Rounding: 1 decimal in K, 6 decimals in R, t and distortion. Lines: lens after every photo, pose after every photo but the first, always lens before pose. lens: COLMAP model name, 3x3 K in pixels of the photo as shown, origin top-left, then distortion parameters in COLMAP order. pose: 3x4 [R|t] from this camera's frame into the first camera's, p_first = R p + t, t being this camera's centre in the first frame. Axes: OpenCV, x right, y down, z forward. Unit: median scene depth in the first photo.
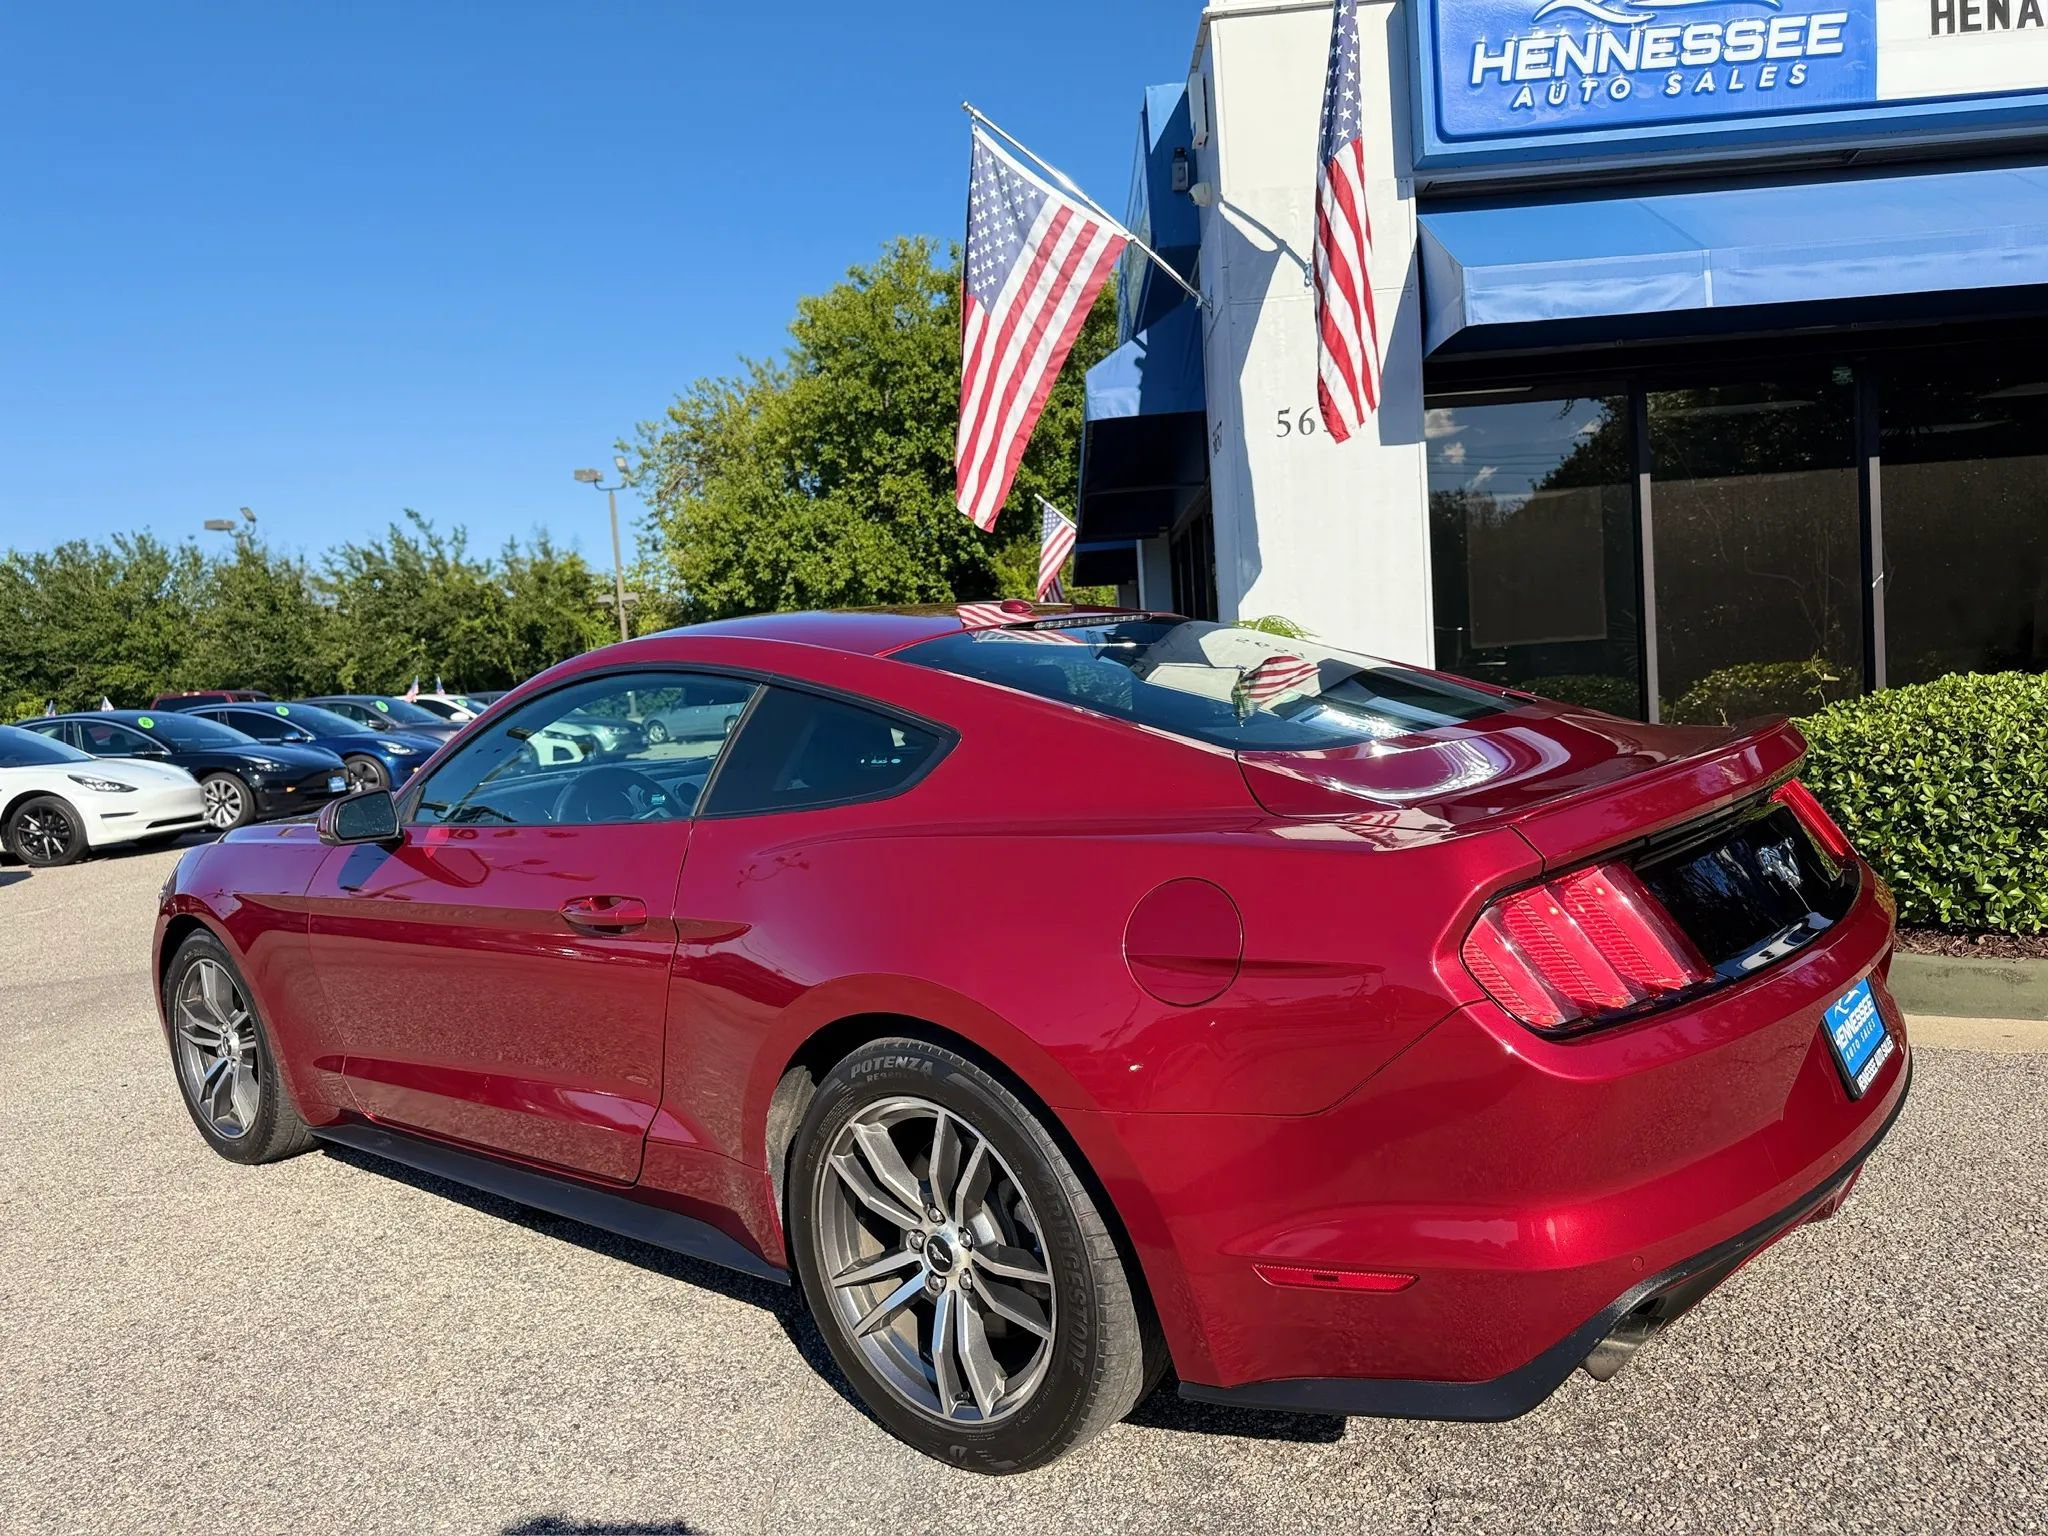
lens RADIAL K [[1506.6, 0, 1004.7], [0, 1506.6, 785.0], [0, 0, 1]] dist [0.027503, -0.031891]
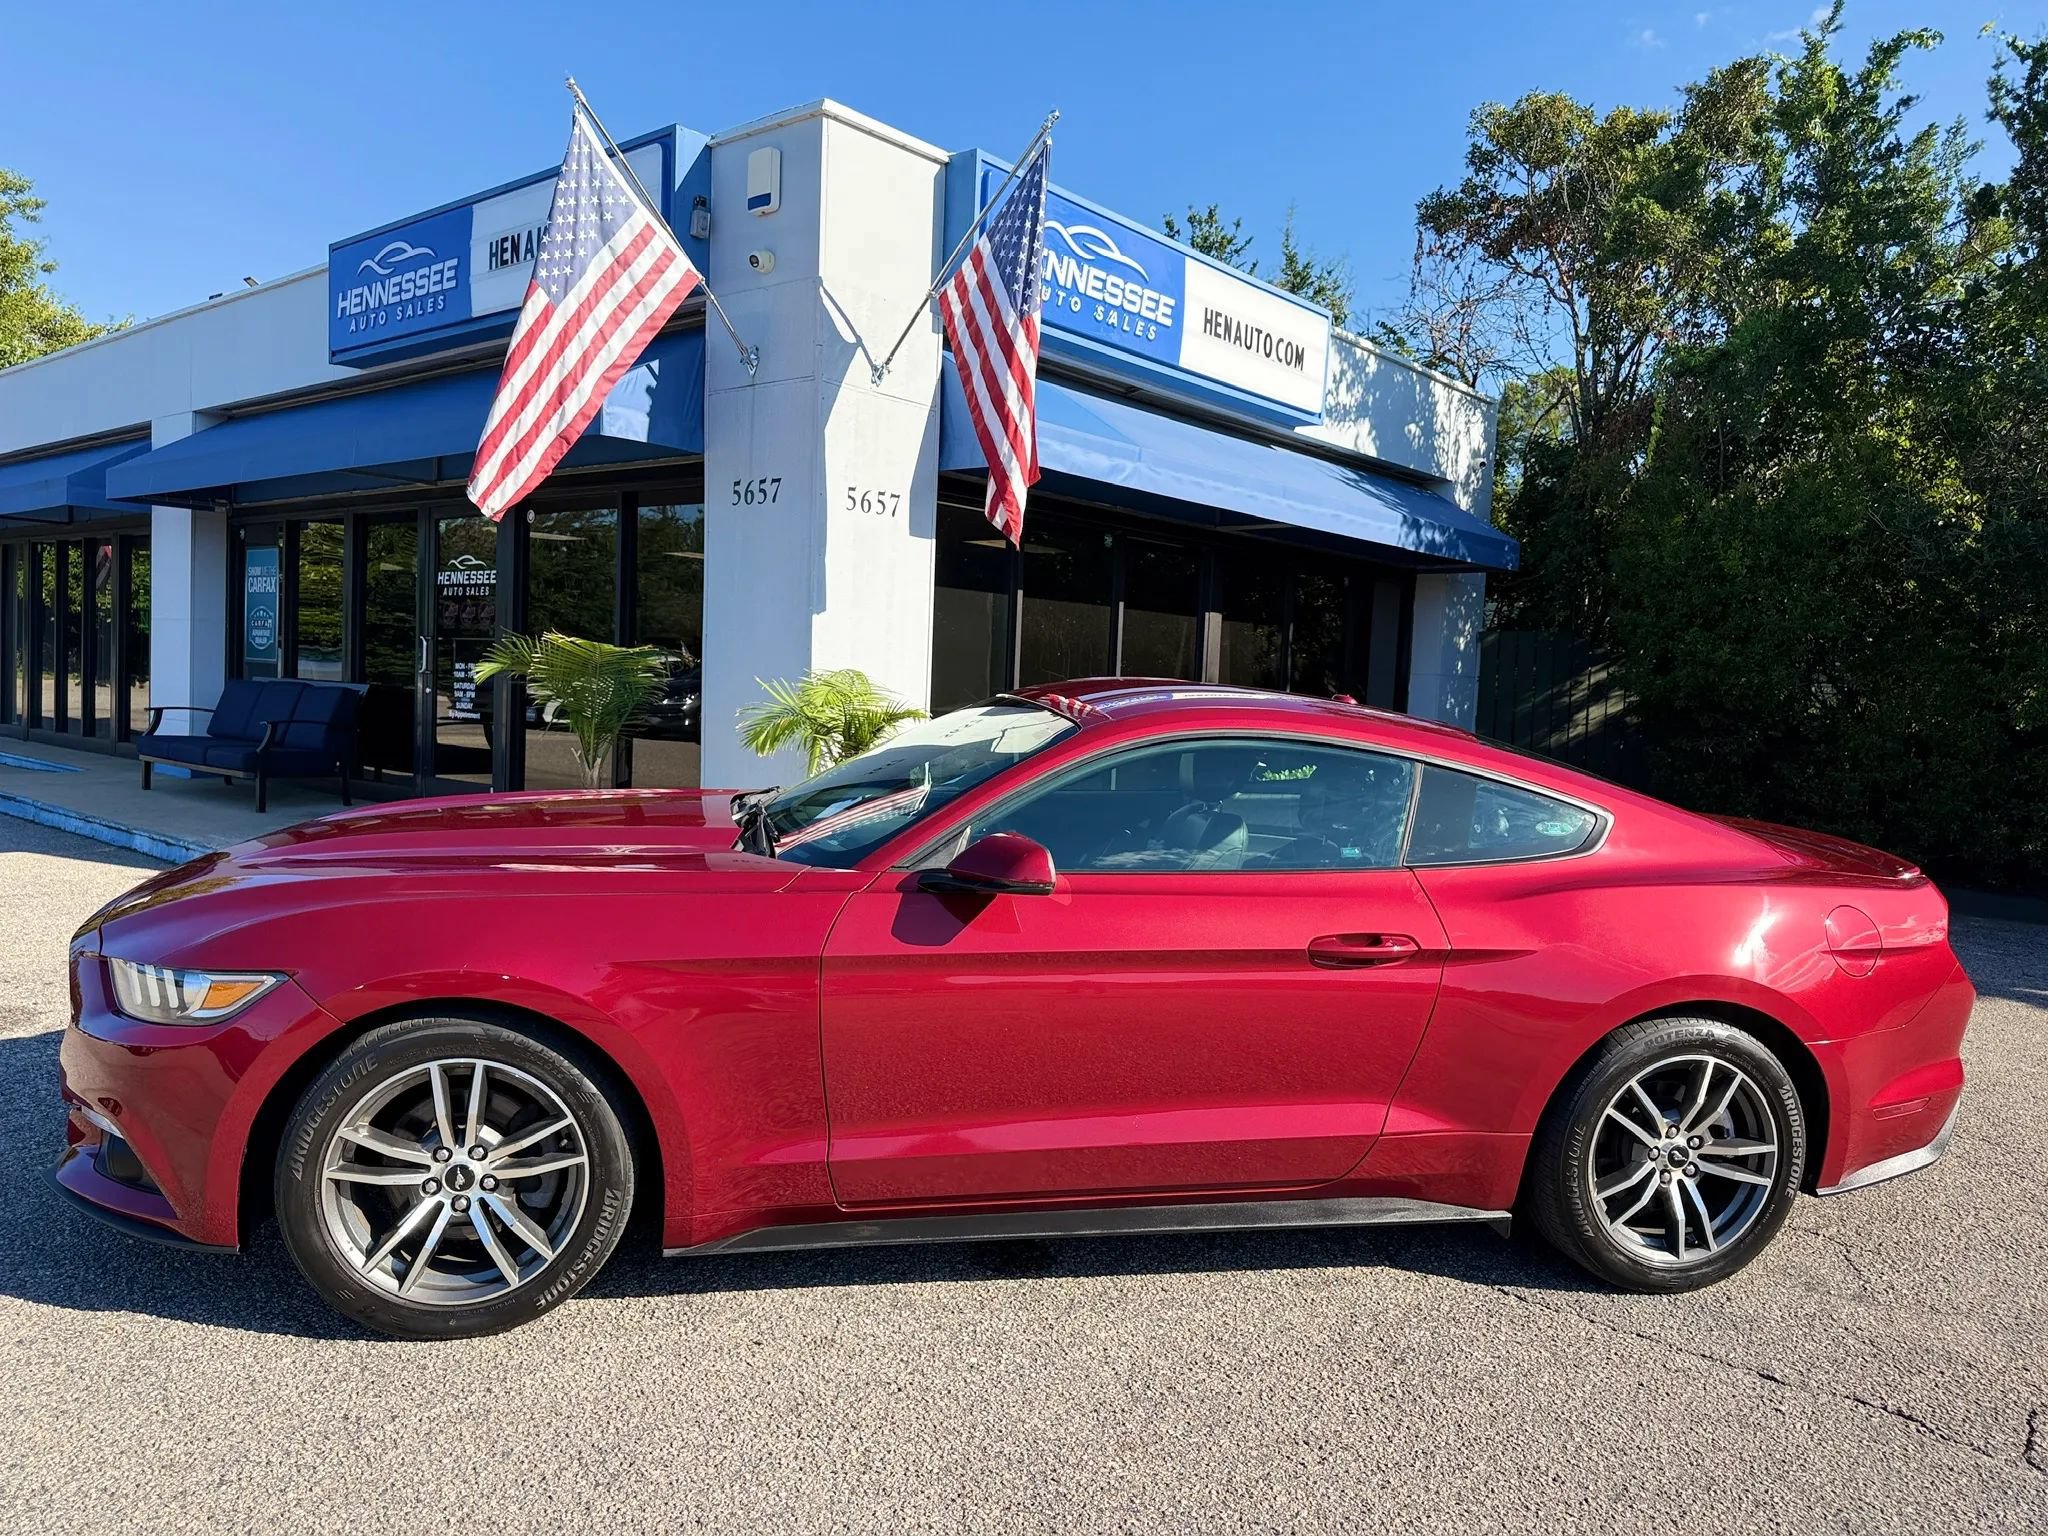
lens RADIAL K [[1506.6, 0, 1000.0], [0, 1506.6, 781.5], [0, 0, 1]] dist [0.027503, -0.031891]
pose [[0.610729, 0.048647, 0.790344, -0.610925], [-0.041871, 0.998699, -0.029116, 0.000899], [-0.790732, -0.015310, 0.611971, 0.216000]]
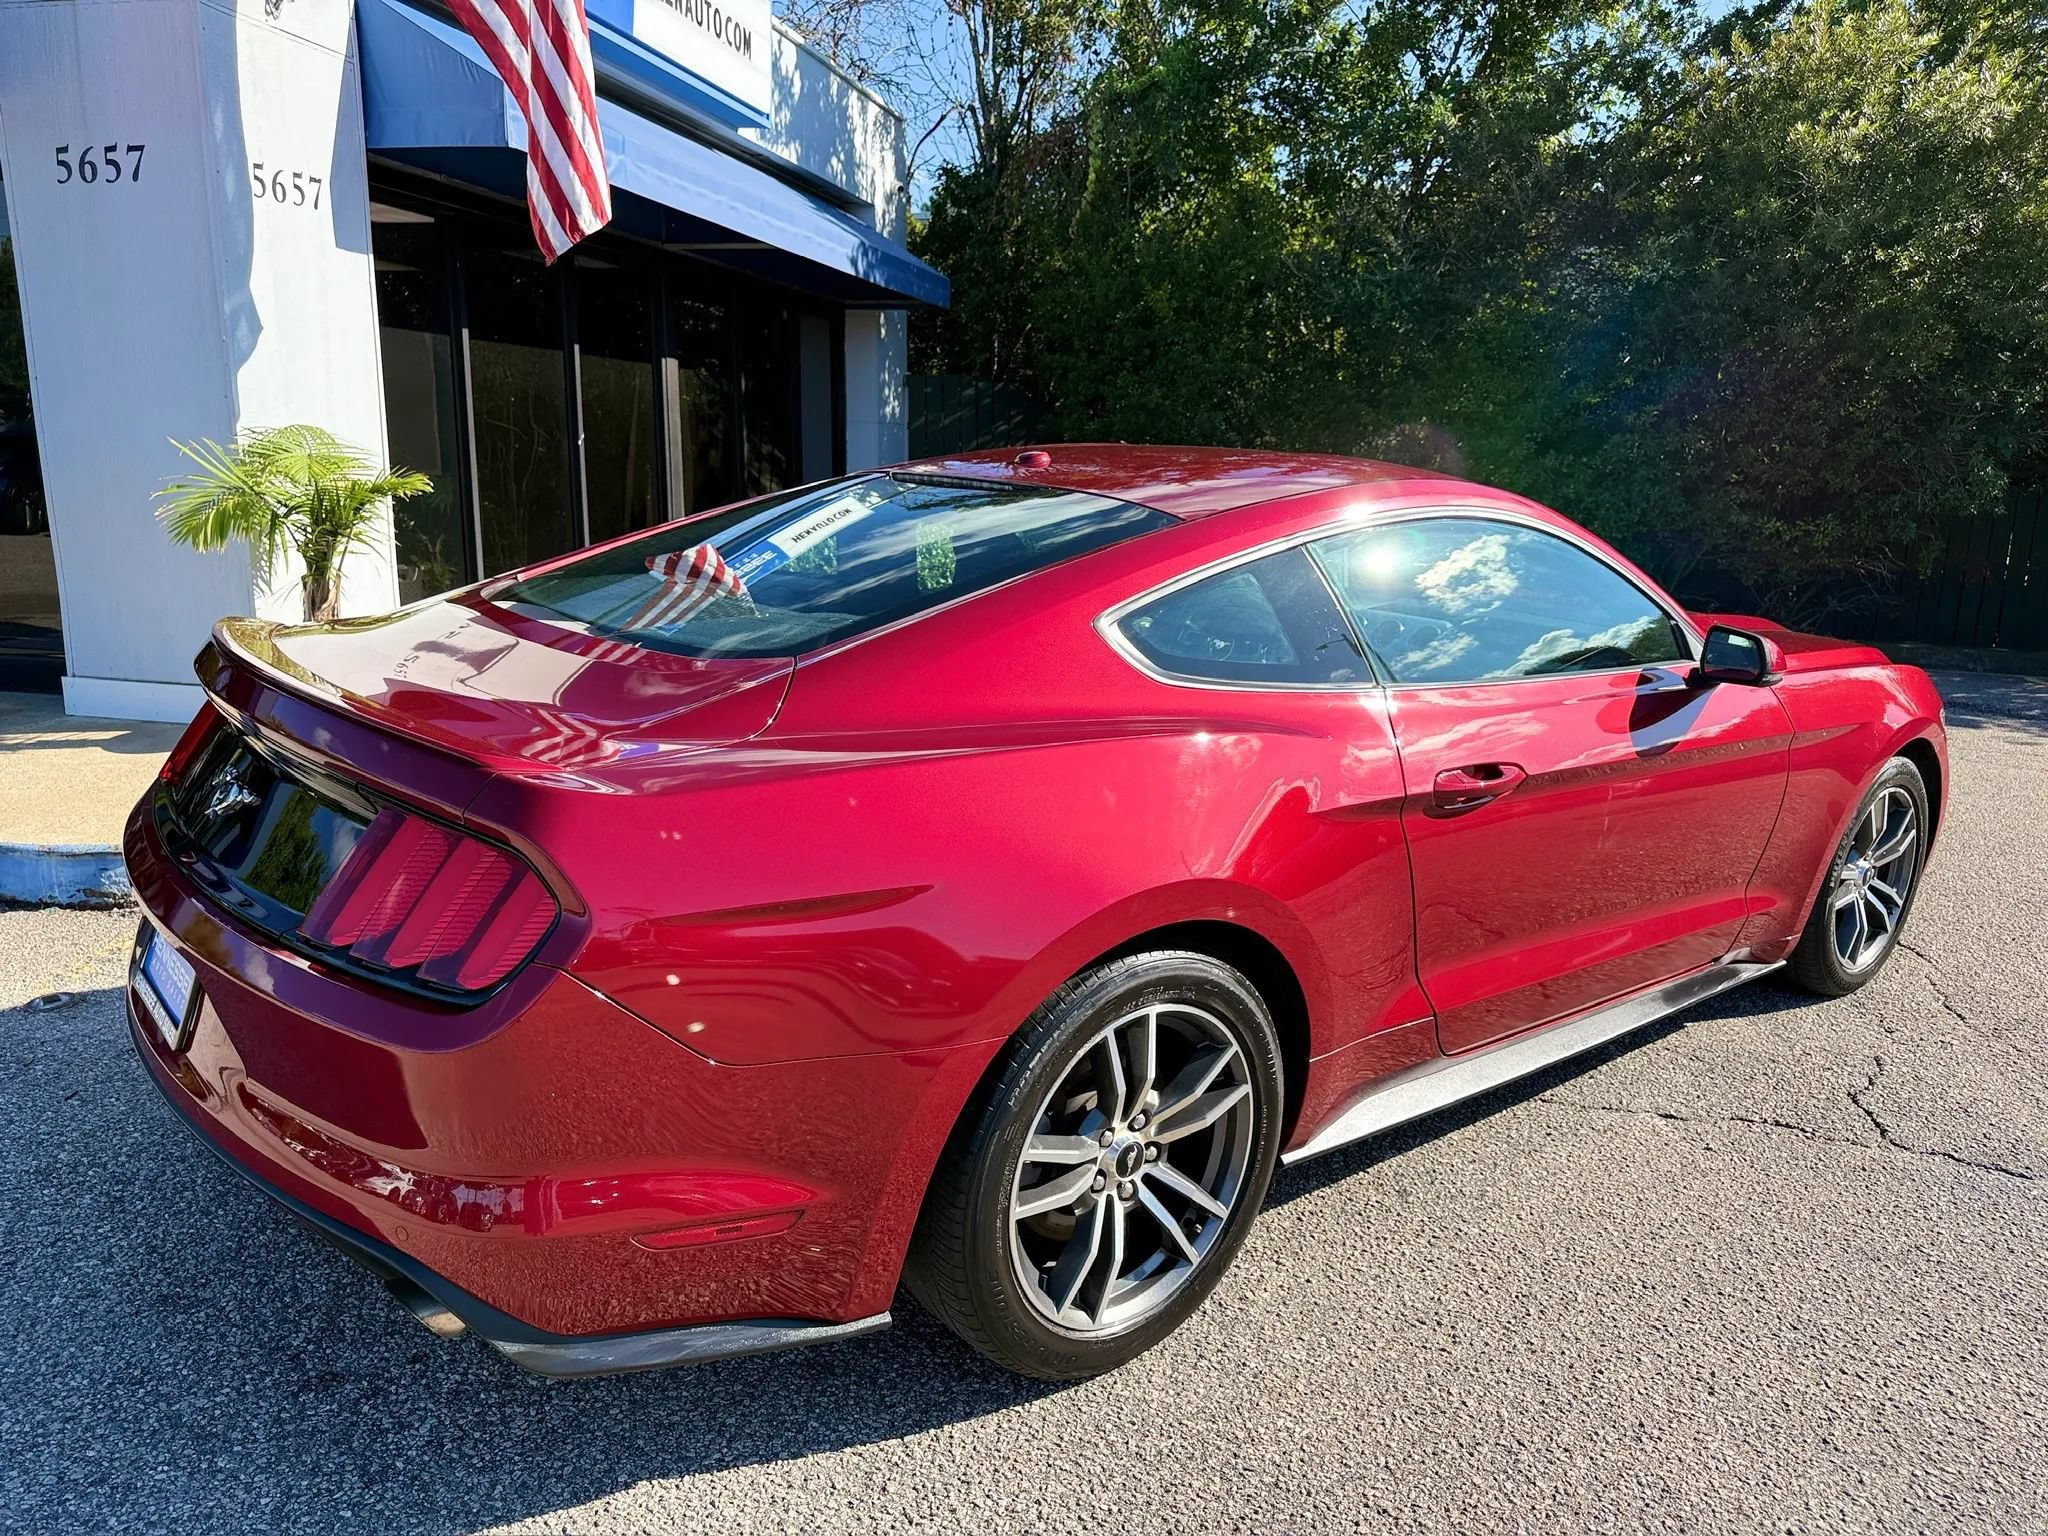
lens RADIAL K [[1506.6, 0, 1054.5], [0, 1506.6, 788.6], [0, 0, 1]] dist [0.027503, -0.031891]
pose [[0.158351, -0.137827, 0.977716, -0.574294], [0.025884, 0.990449, 0.135429, -0.013671], [-0.987043, 0.003862, 0.160407, 0.439998]]
